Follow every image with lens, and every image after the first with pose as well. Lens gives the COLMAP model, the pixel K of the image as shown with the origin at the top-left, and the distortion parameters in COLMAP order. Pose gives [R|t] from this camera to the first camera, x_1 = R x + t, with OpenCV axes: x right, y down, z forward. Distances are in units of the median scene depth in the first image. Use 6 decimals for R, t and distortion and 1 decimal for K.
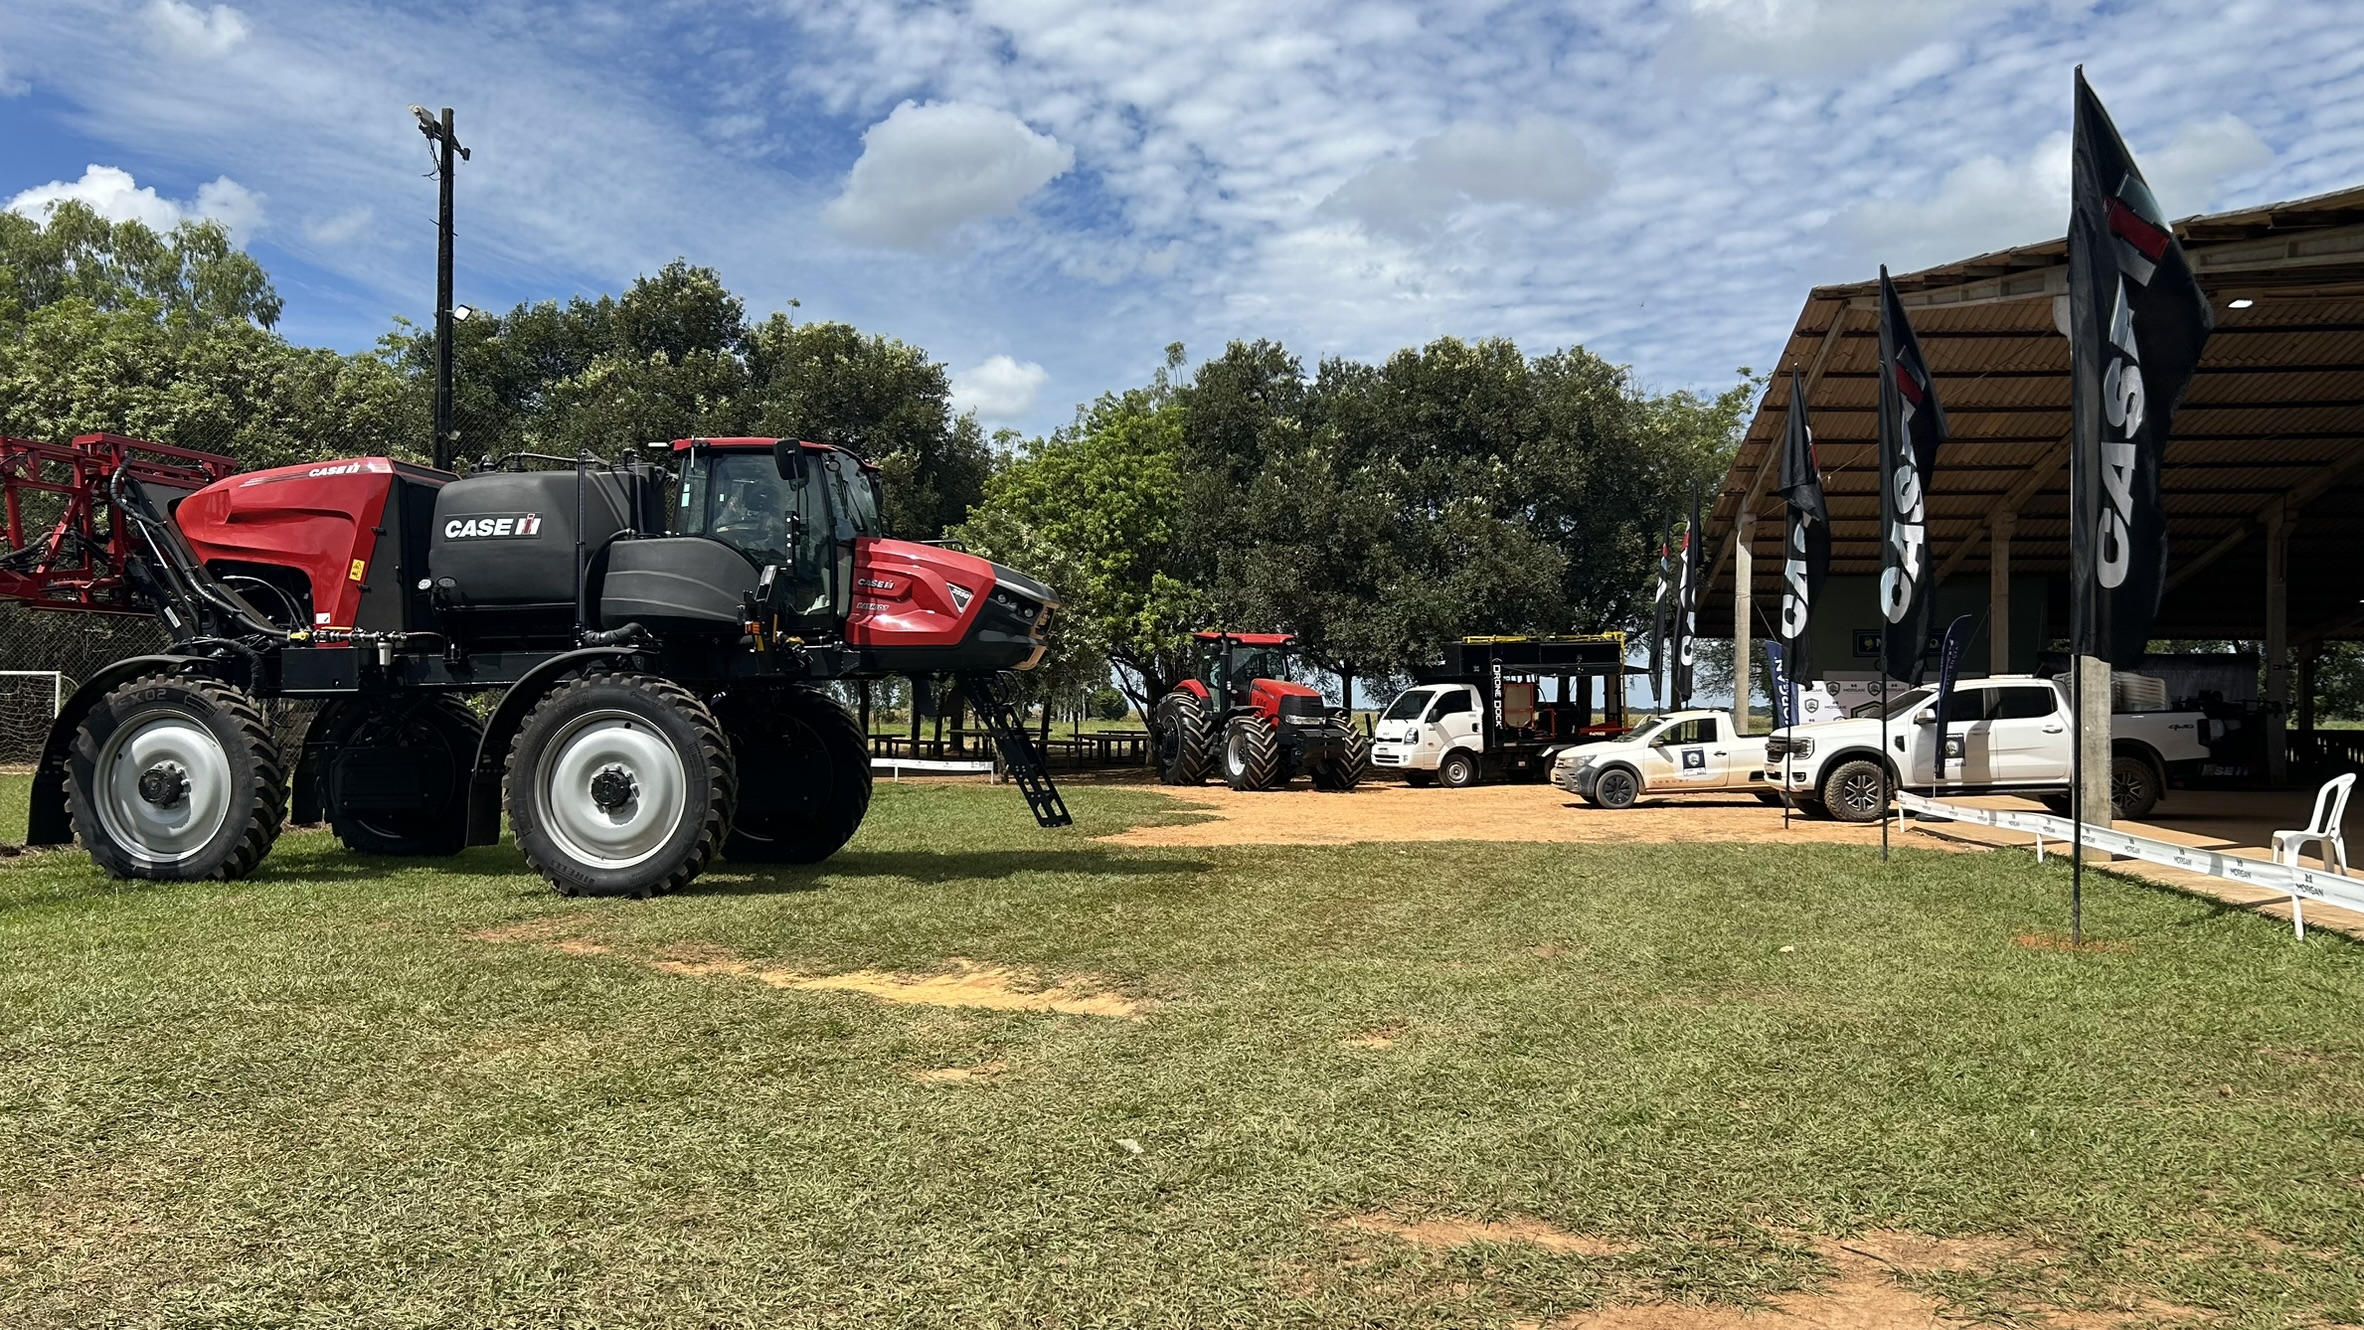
lens RADIAL K [[1762.3, 0, 1181.2], [0, 1762.3, 675.6], [0, 0, 1]] dist [0.018922, 0.003312]
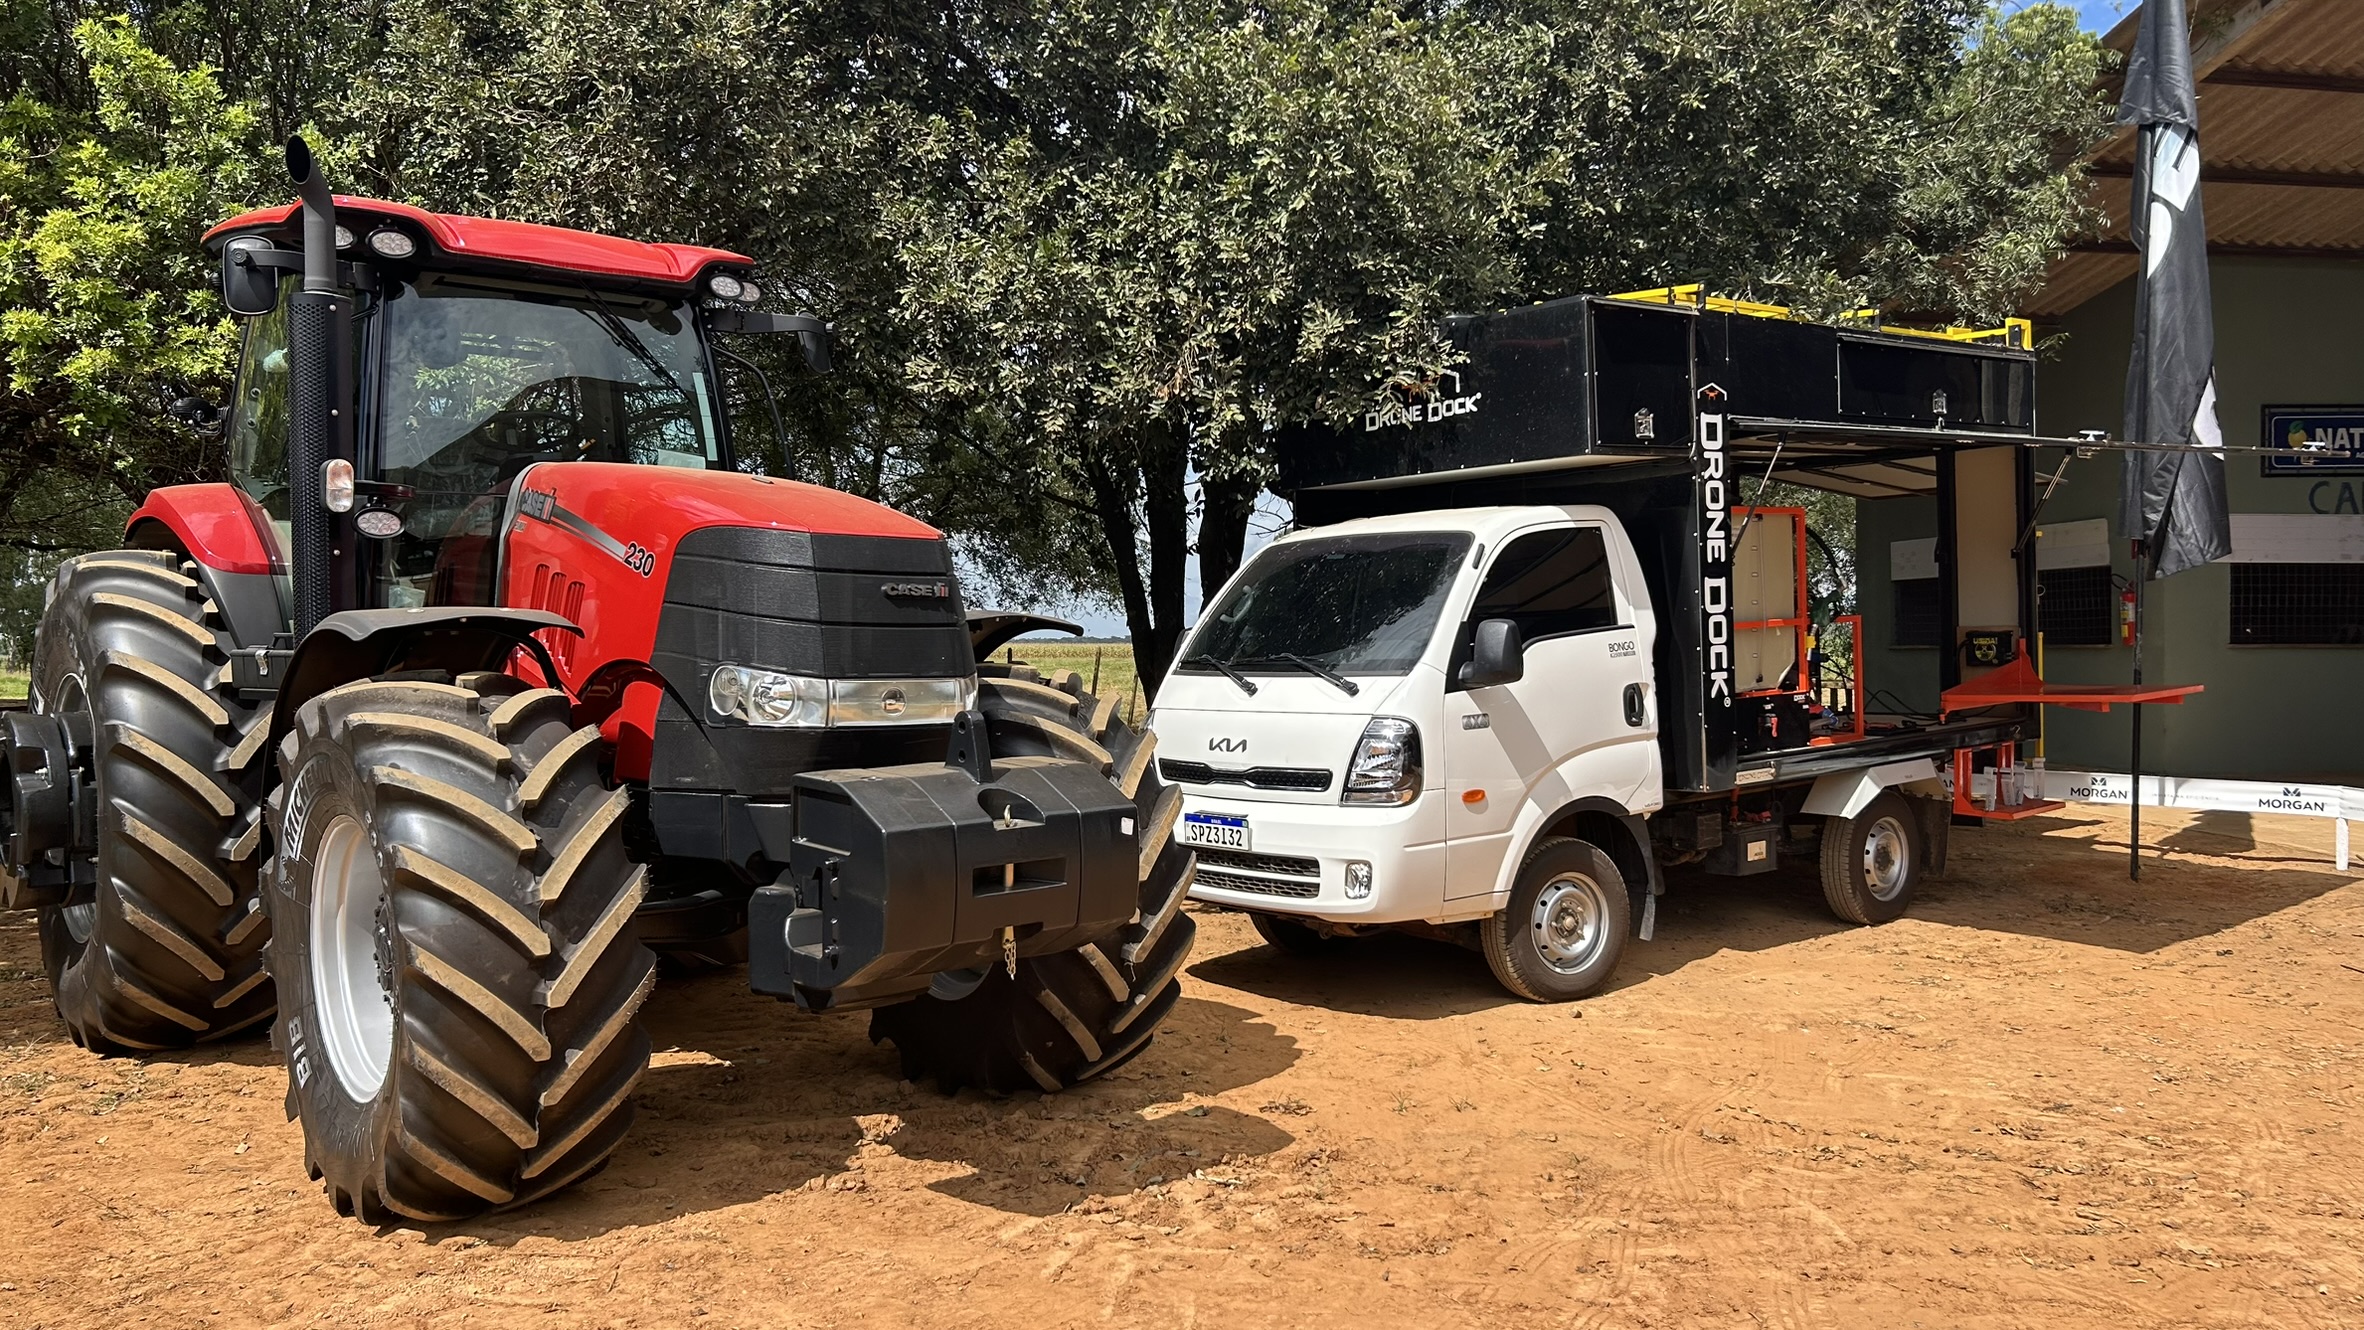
lens RADIAL K [[1762.3, 0, 1176.4], [0, 1762.3, 676.3], [0, 0, 1]] dist [0.018922, 0.003312]
pose [[0.955001, -0.021473, 0.295826, 0.050227], [0.009938, 0.999133, 0.040440, 0.016661], [-0.296437, -0.035681, 0.954386, 0.800863]]
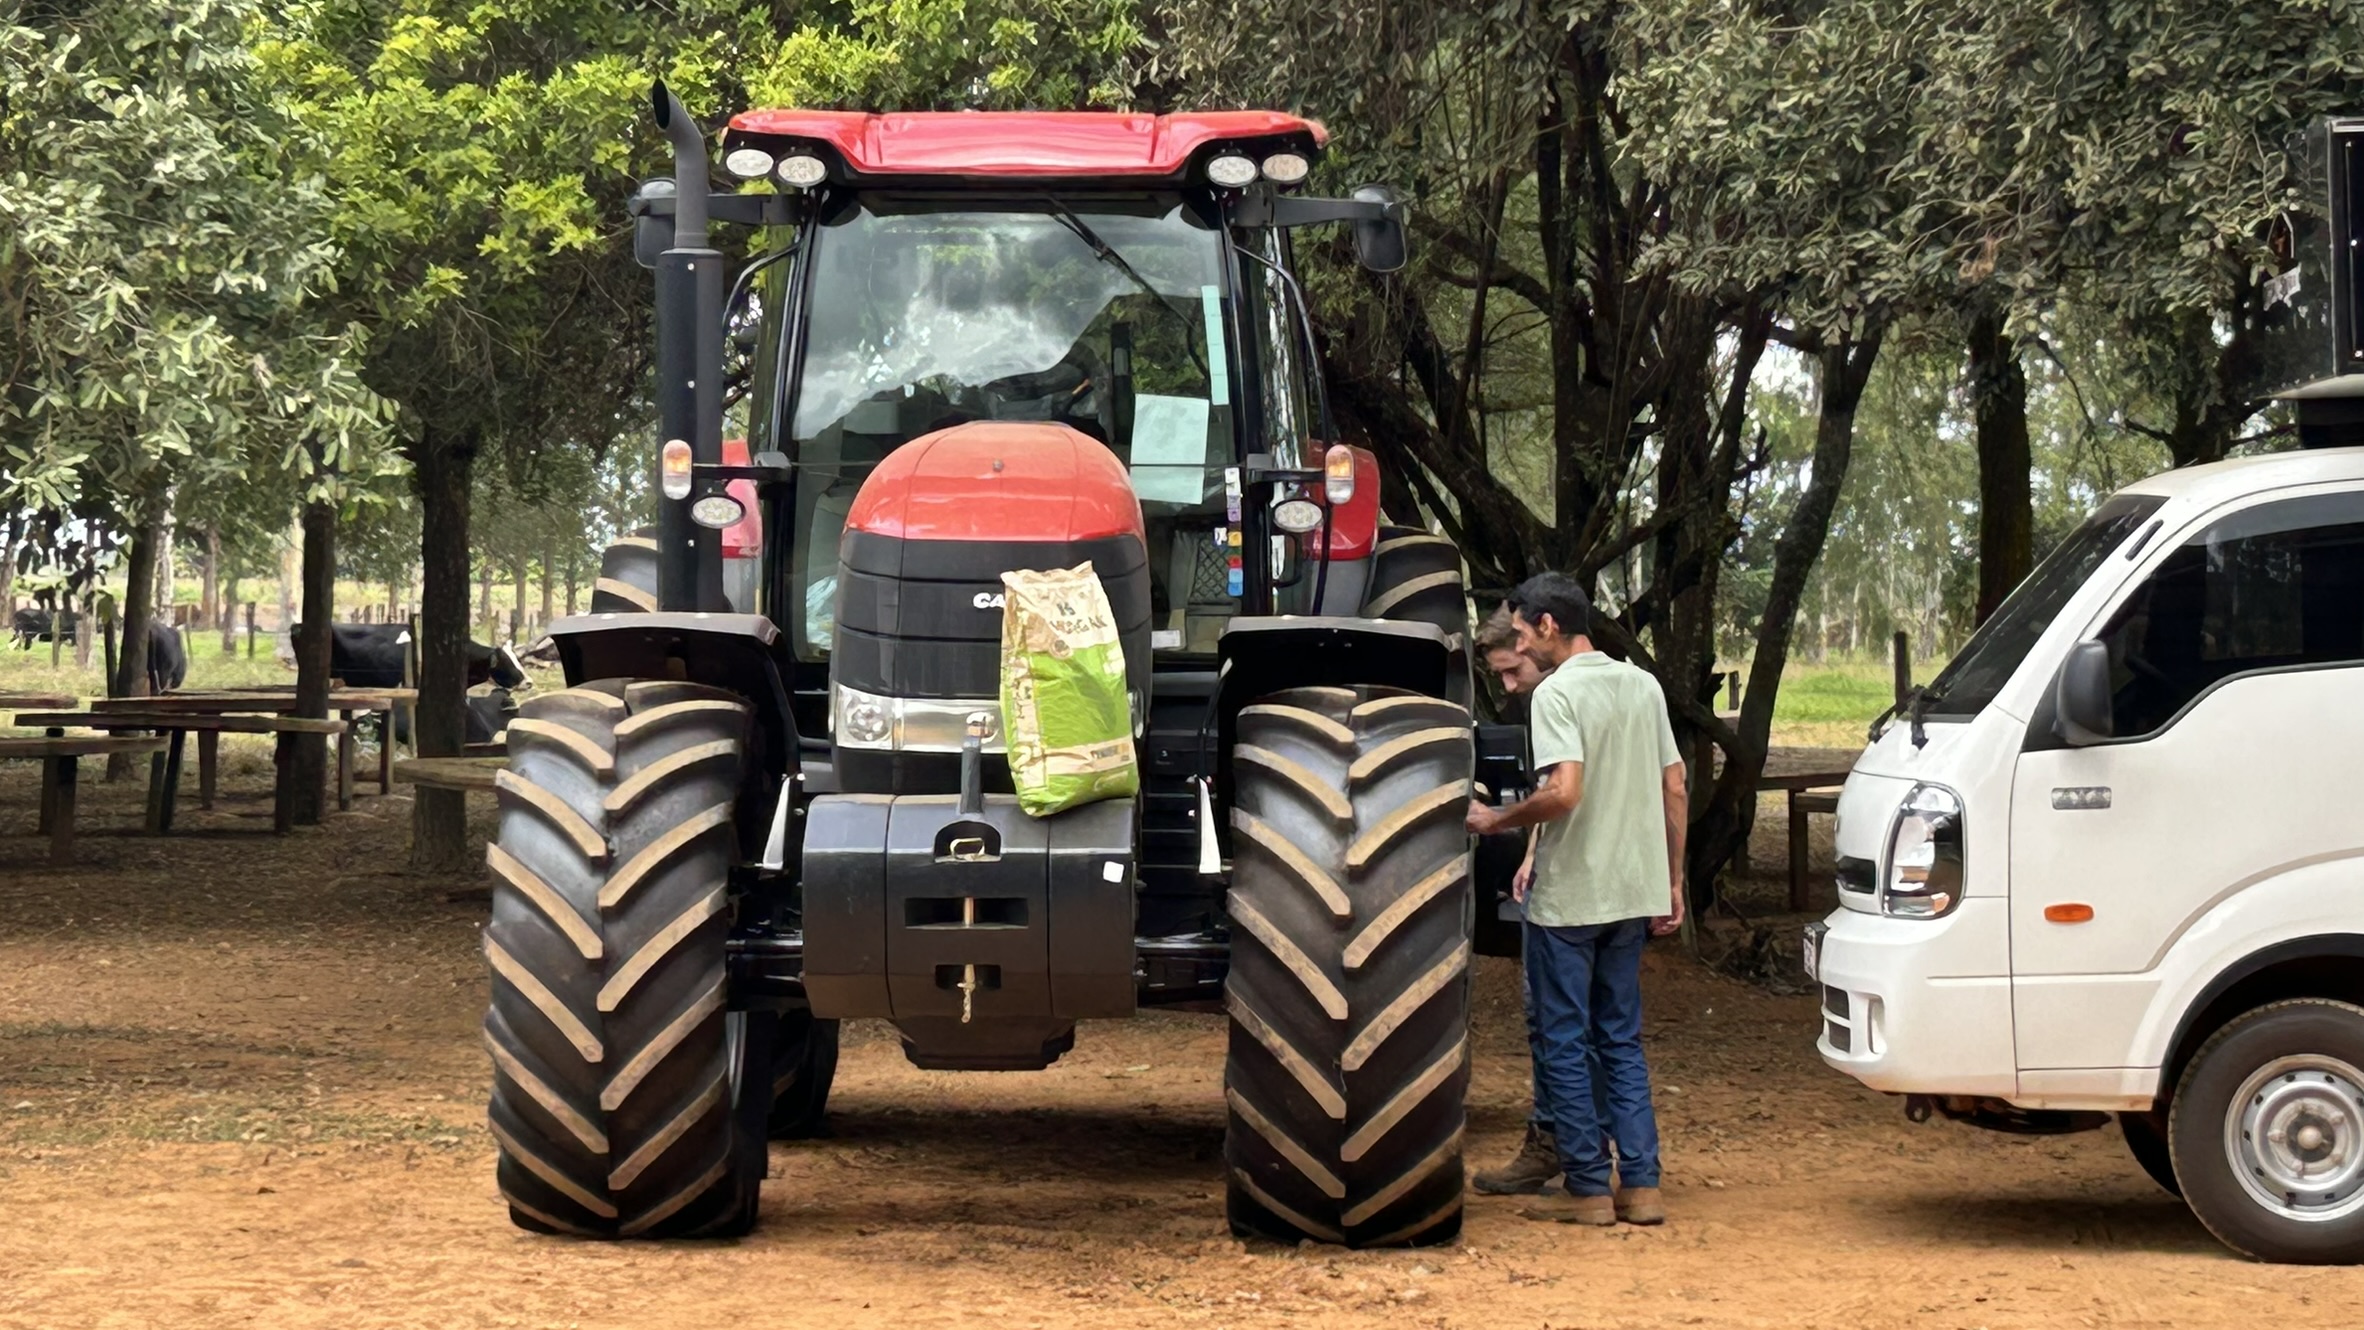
lens RADIAL K [[5839.4, 0, 1182.0], [0, 5839.4, 663.1], [0, 0, 1]] dist [-0.067933, 0.000000]
pose [[0.905576, 0.004033, -0.424166, 0.256488], [0.007176, 0.999666, 0.024825, 0.009497], [0.424124, -0.025525, 0.905244, 0.574074]]
